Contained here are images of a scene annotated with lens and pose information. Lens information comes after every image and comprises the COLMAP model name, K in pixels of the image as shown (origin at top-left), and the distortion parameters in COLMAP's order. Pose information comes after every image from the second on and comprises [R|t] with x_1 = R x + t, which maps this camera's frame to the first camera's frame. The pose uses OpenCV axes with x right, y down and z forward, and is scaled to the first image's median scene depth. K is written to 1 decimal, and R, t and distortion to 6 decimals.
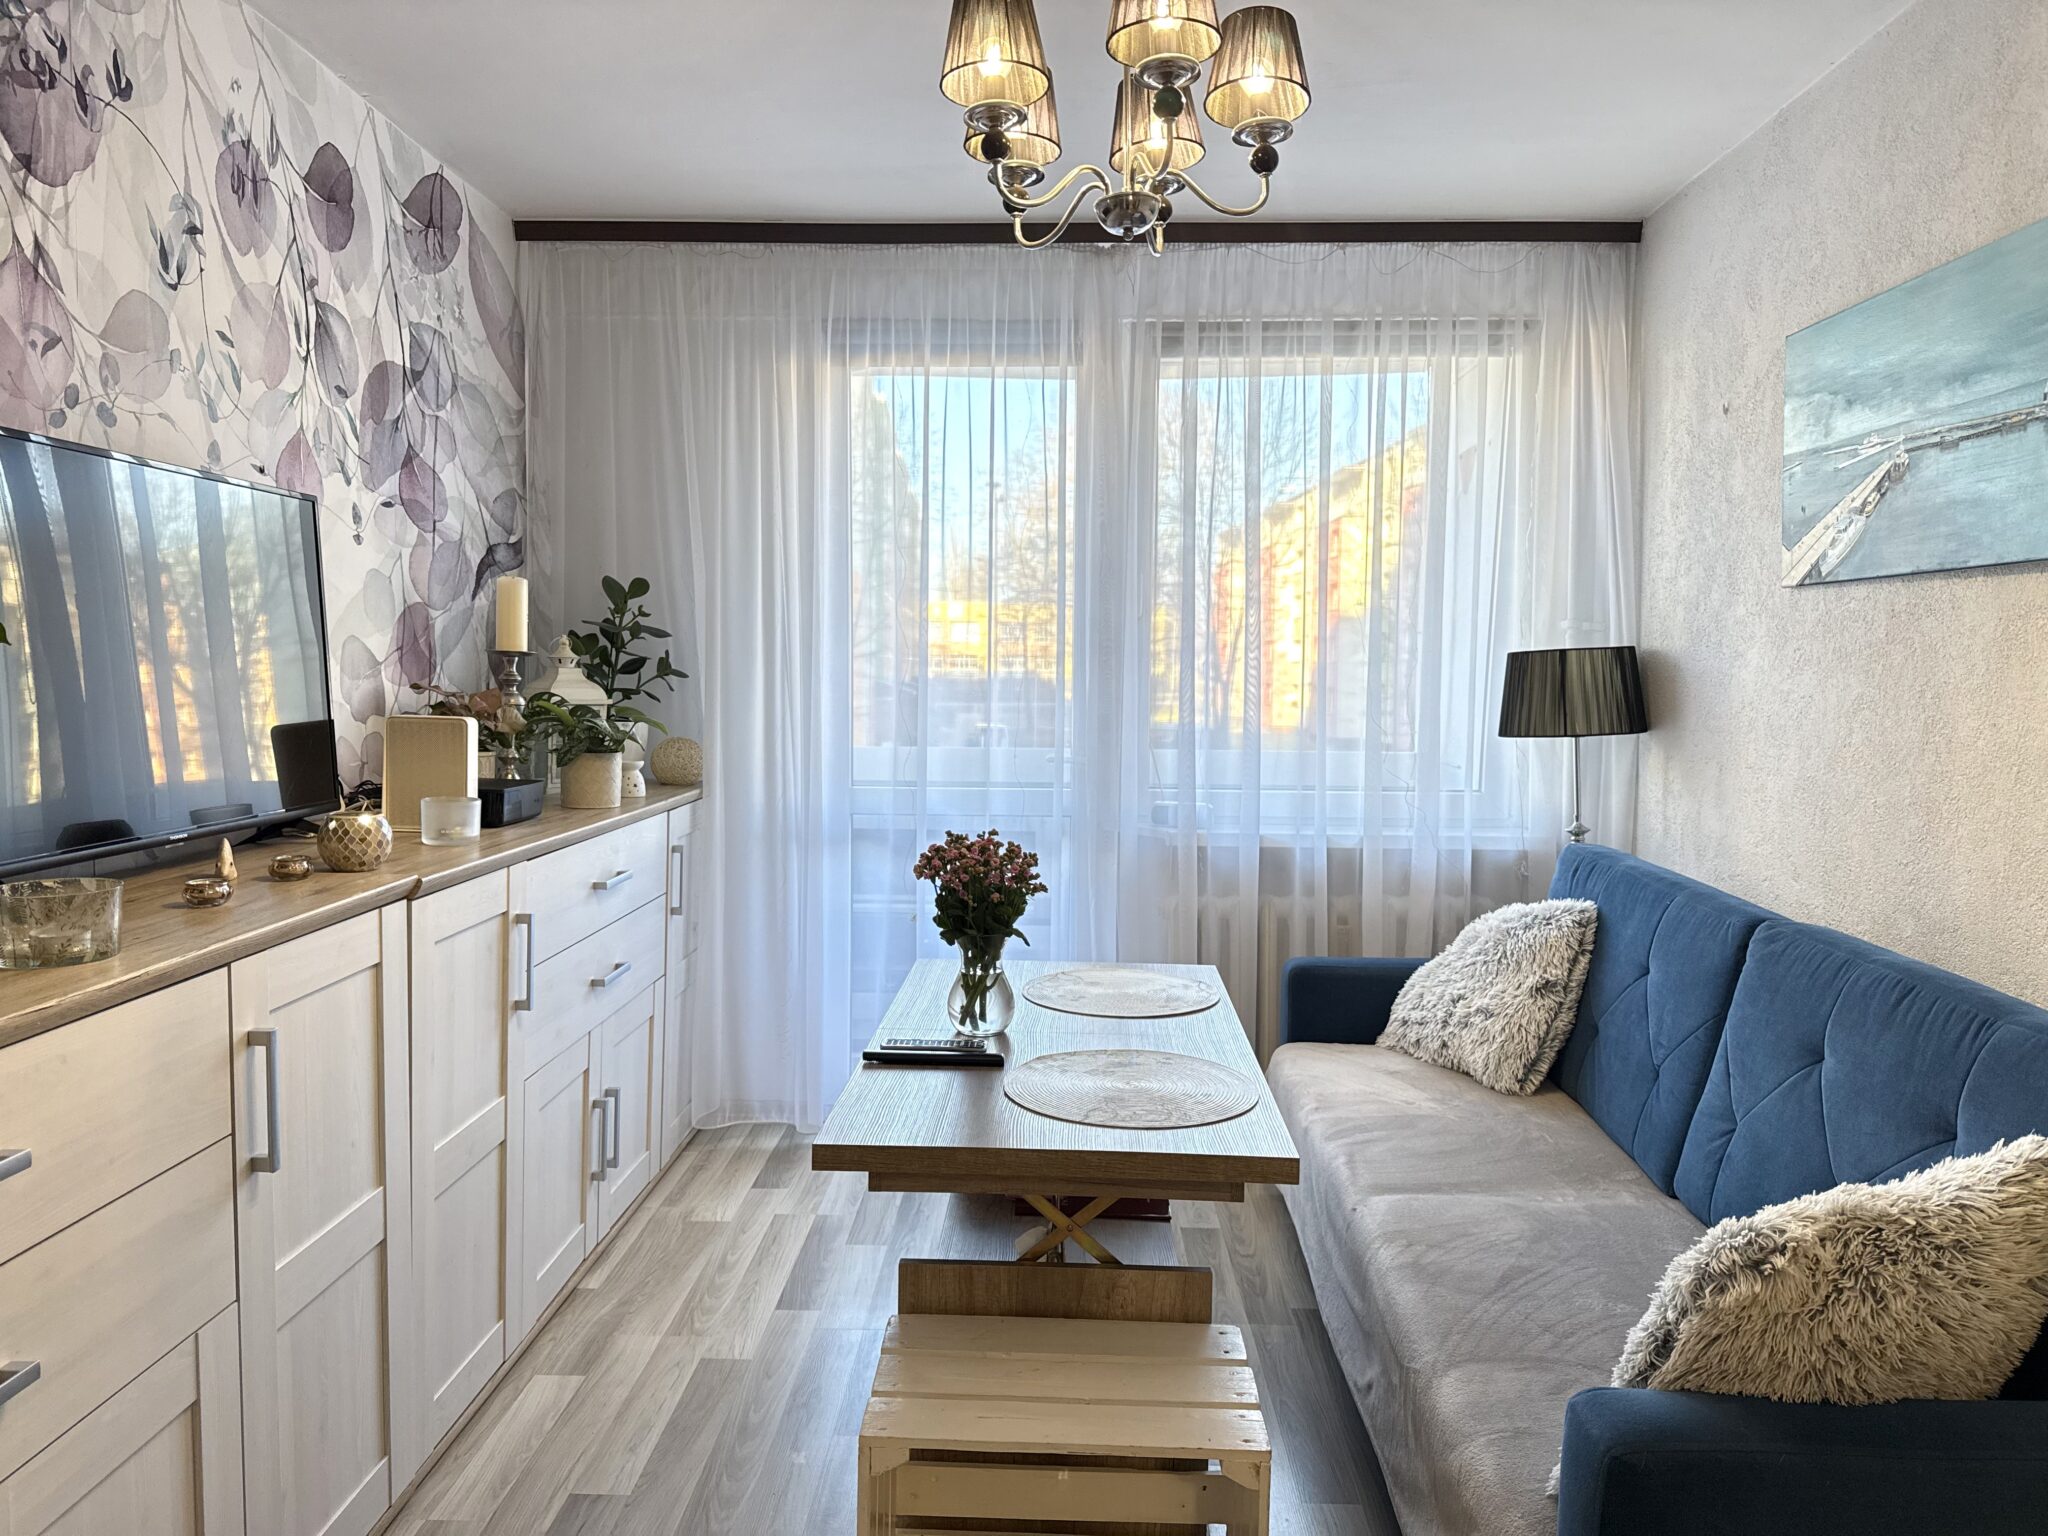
lens RADIAL K [[1435.6, 0, 1027.0], [0, 1435.6, 755.1], [0, 0, 1]] dist [0.029153, -0.019957]
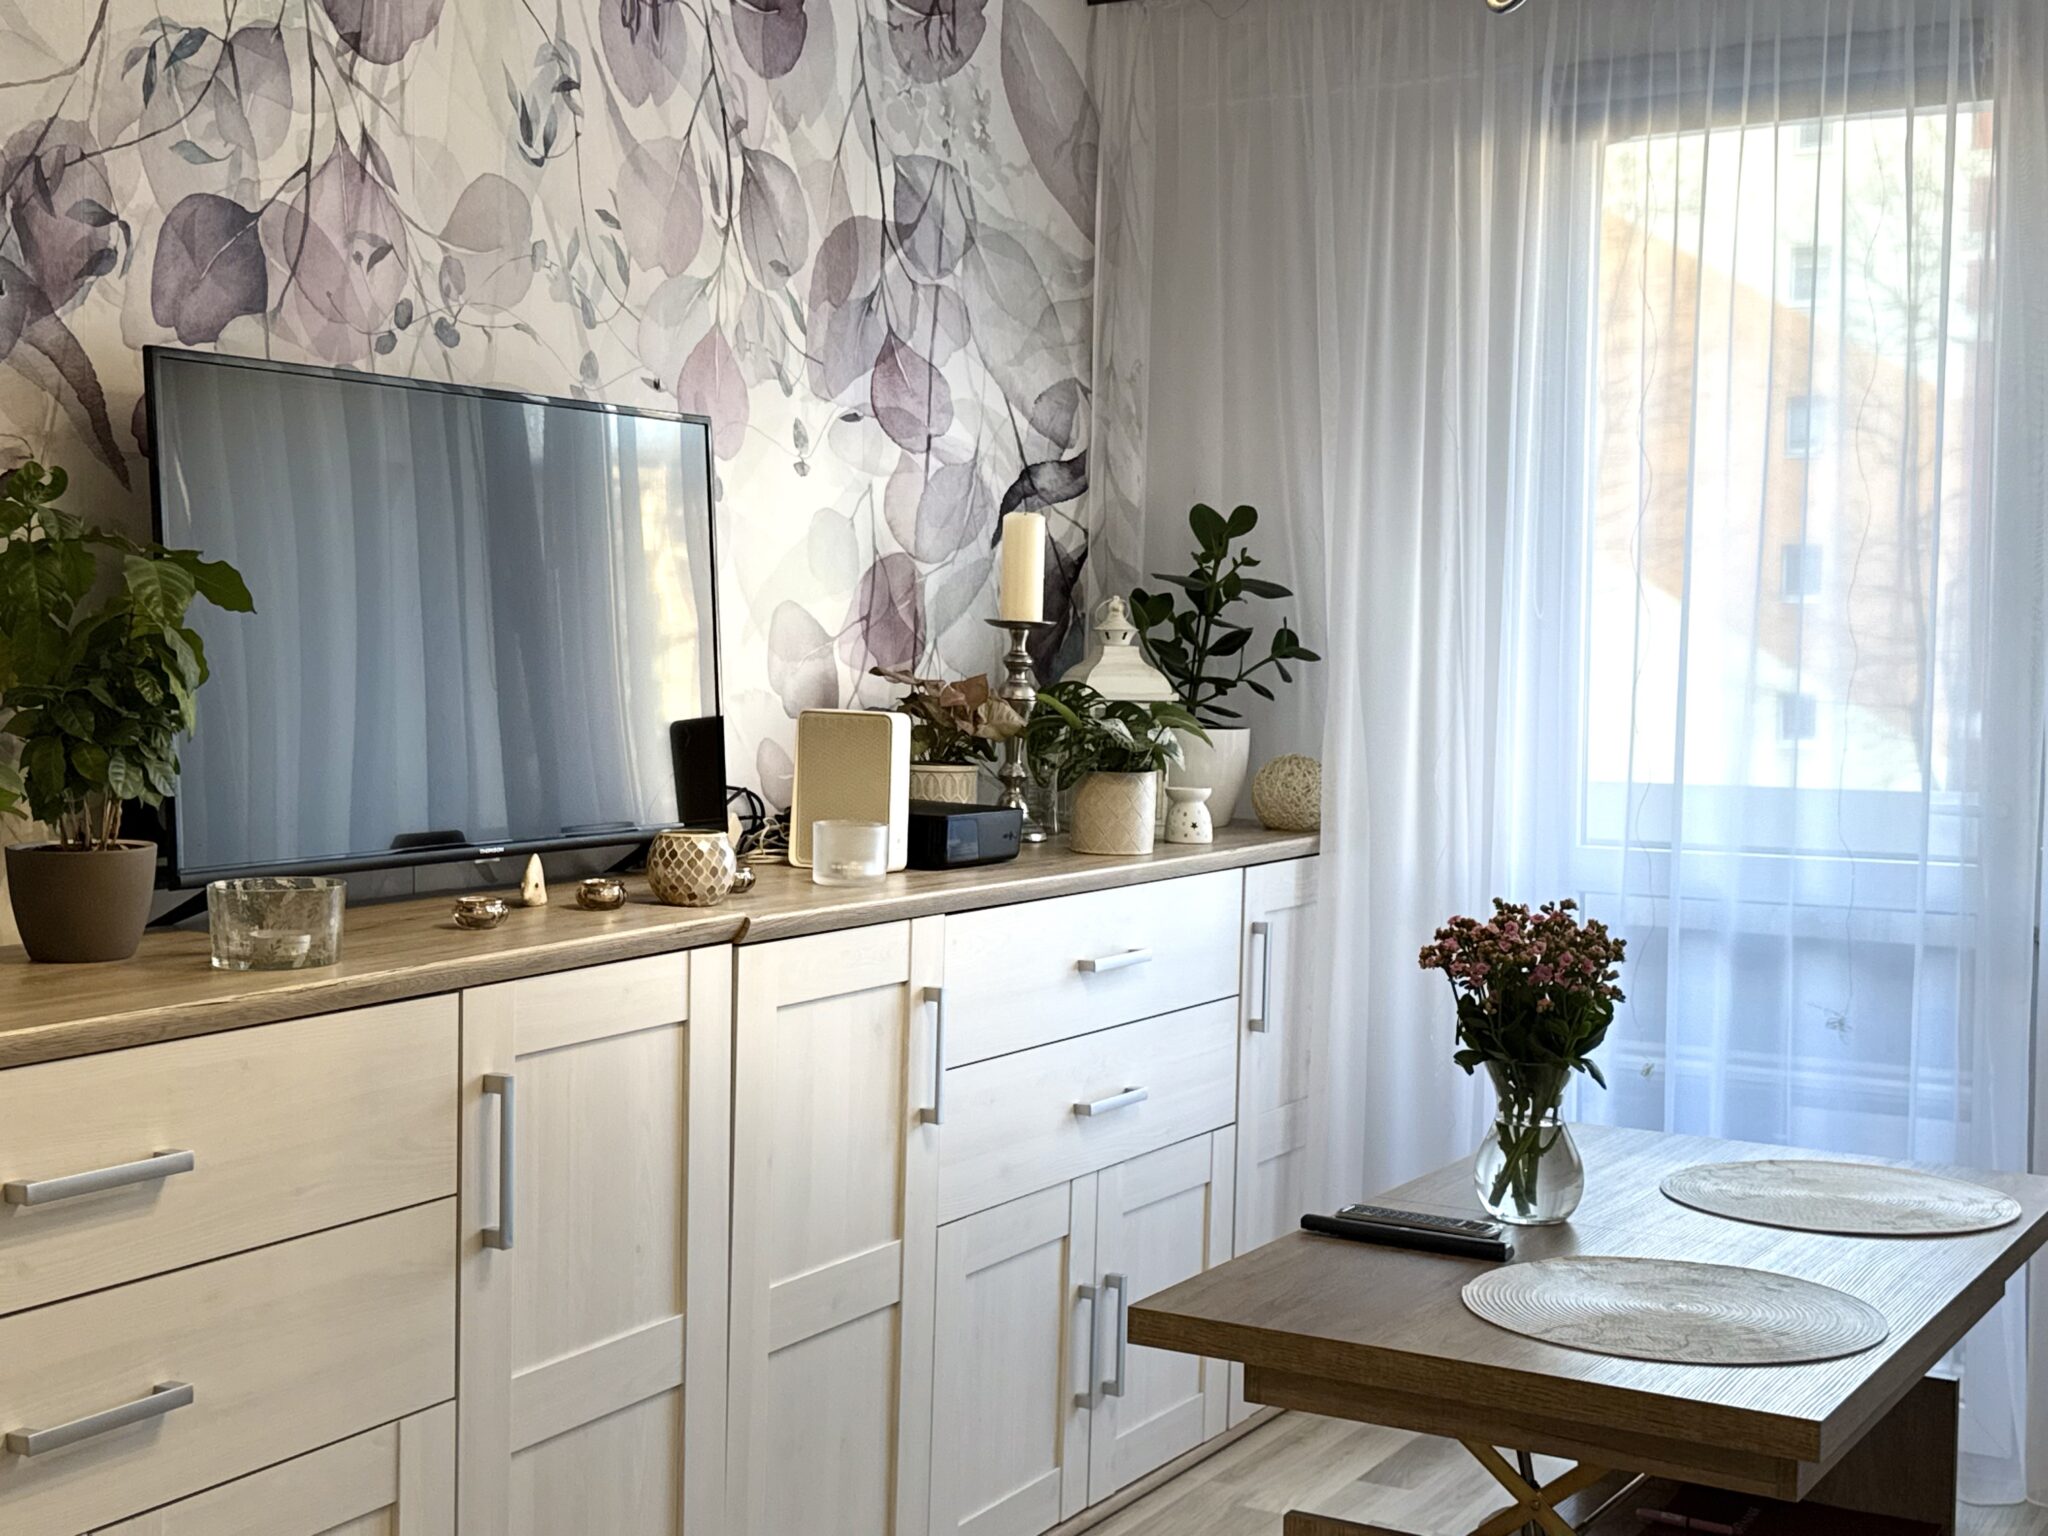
lens RADIAL K [[2643.2, 0, 969.3], [0, 2643.2, 756.9], [0, 0, 1]] dist [0.235718, -0.566316]
pose [[0.872827, 0.019740, -0.487630, 0.296291], [-0.030786, 0.999419, -0.014647, 0.014418], [0.487057, 0.027796, 0.872928, -0.137790]]
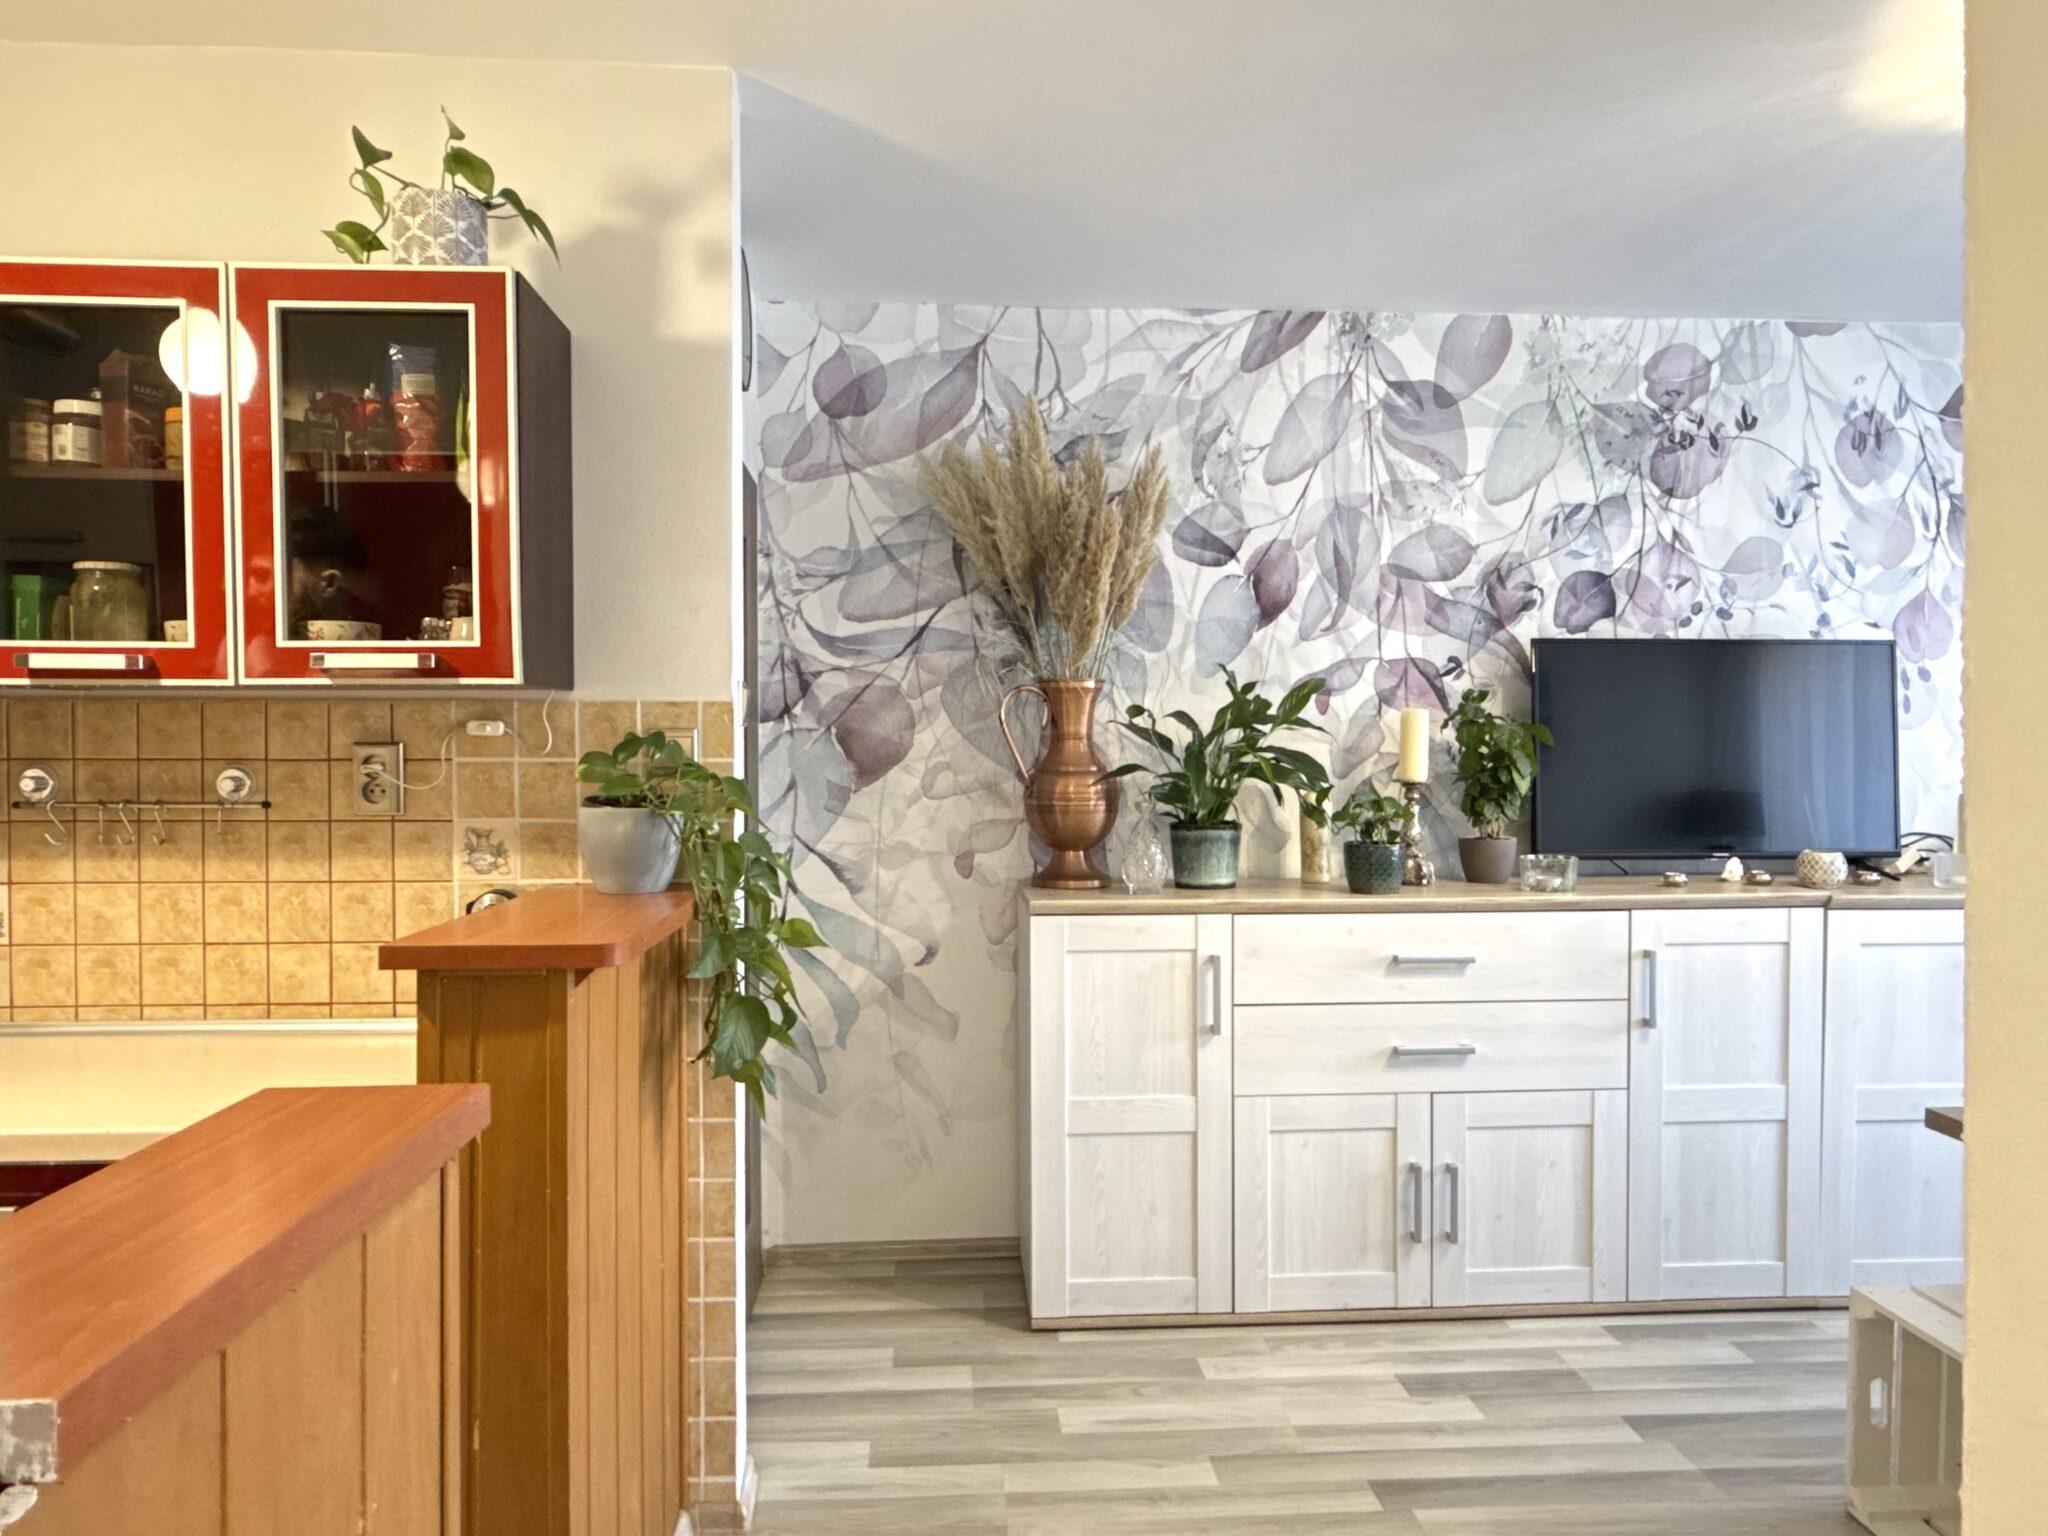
lens RADIAL K [[1311.7, 0, 1024.0], [0, 1311.7, 768.0], [0, 0, 1]] dist [-0.002724, 0.000553]
pose [[0.094488, 0.007824, -0.995495, 0.706679], [-0.065546, 0.997848, 0.001621, 0.003998], [0.993366, 0.065098, 0.094797, 0.014395]]
